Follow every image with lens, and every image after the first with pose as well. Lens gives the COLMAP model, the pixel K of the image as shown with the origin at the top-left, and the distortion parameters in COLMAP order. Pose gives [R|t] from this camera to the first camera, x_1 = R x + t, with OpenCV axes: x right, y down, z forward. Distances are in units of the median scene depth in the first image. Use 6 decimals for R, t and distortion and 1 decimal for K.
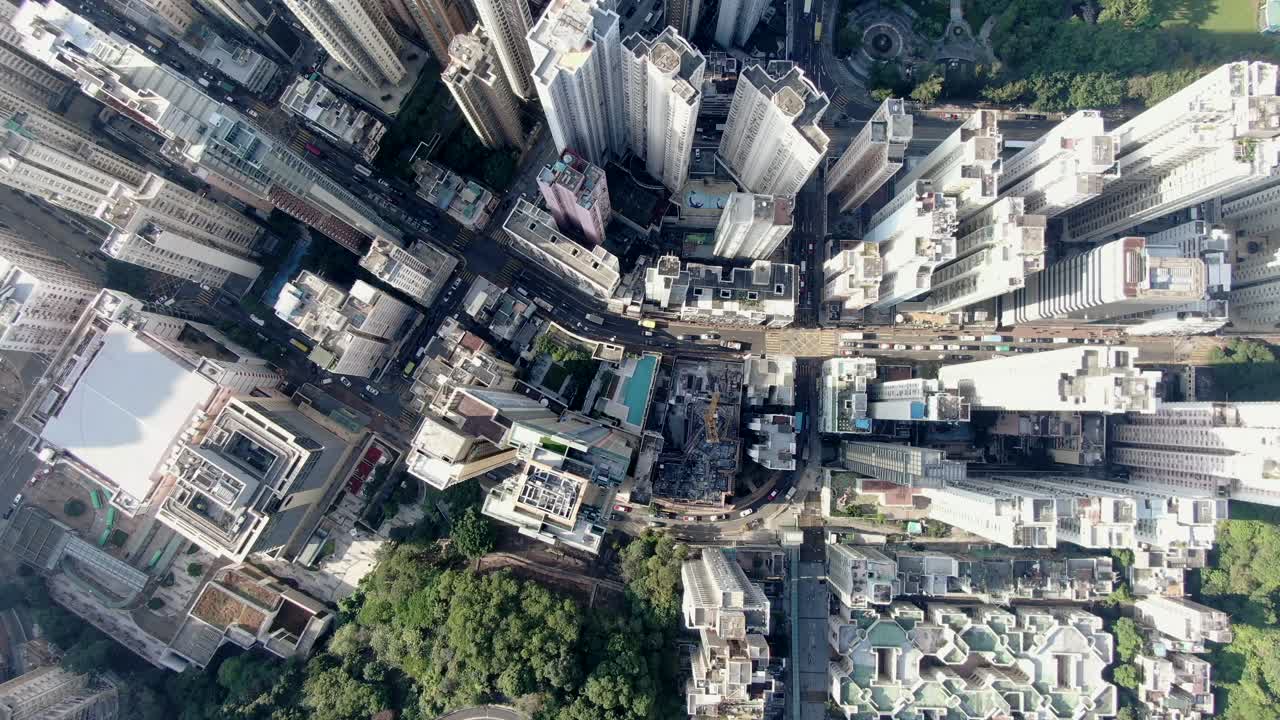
lens RADIAL K [[855.2, 0, 640.0], [0, 855.2, 360.0], [0, 0, 1]] dist [0.003796, 0.003039]
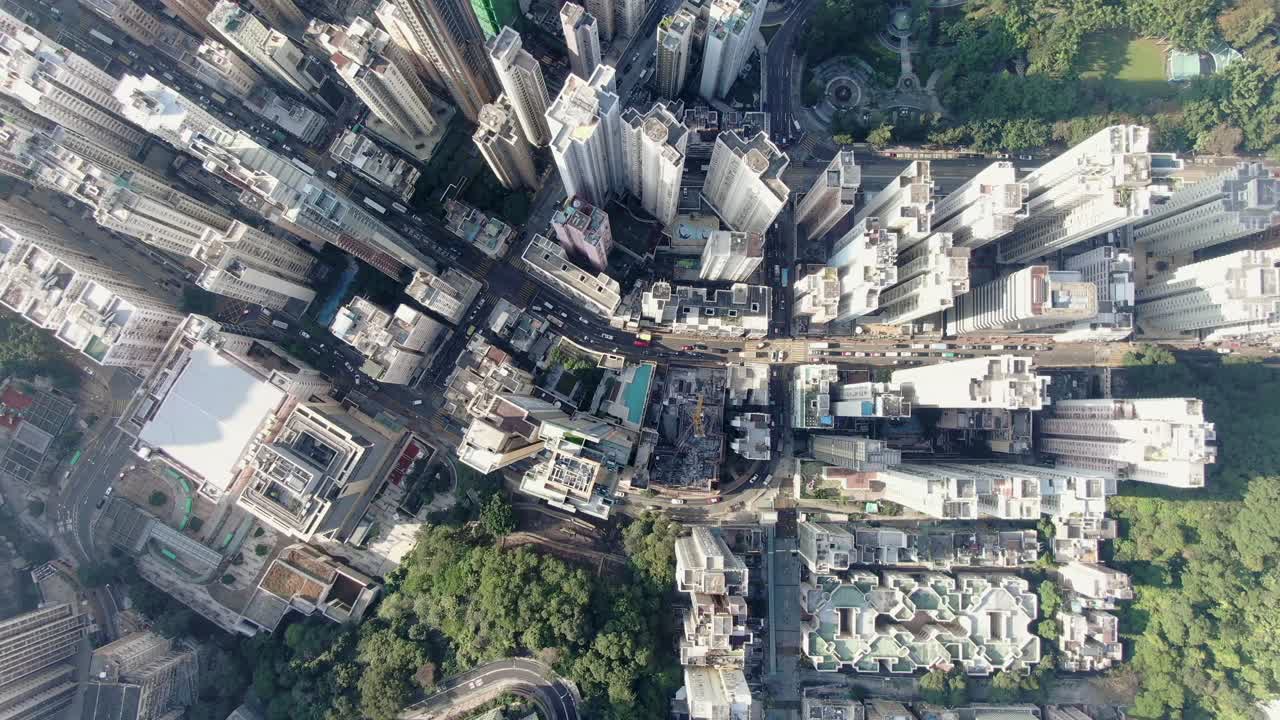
lens RADIAL K [[855.2, 0, 640.0], [0, 855.2, 360.0], [0, 0, 1]] dist [0.003796, 0.003039]
pose [[0.999949, -0.009864, 0.002122, 0.000125], [0.009864, 0.999951, 0.000325, -0.012249], [-0.002125, -0.000304, 0.999998, -0.193072]]
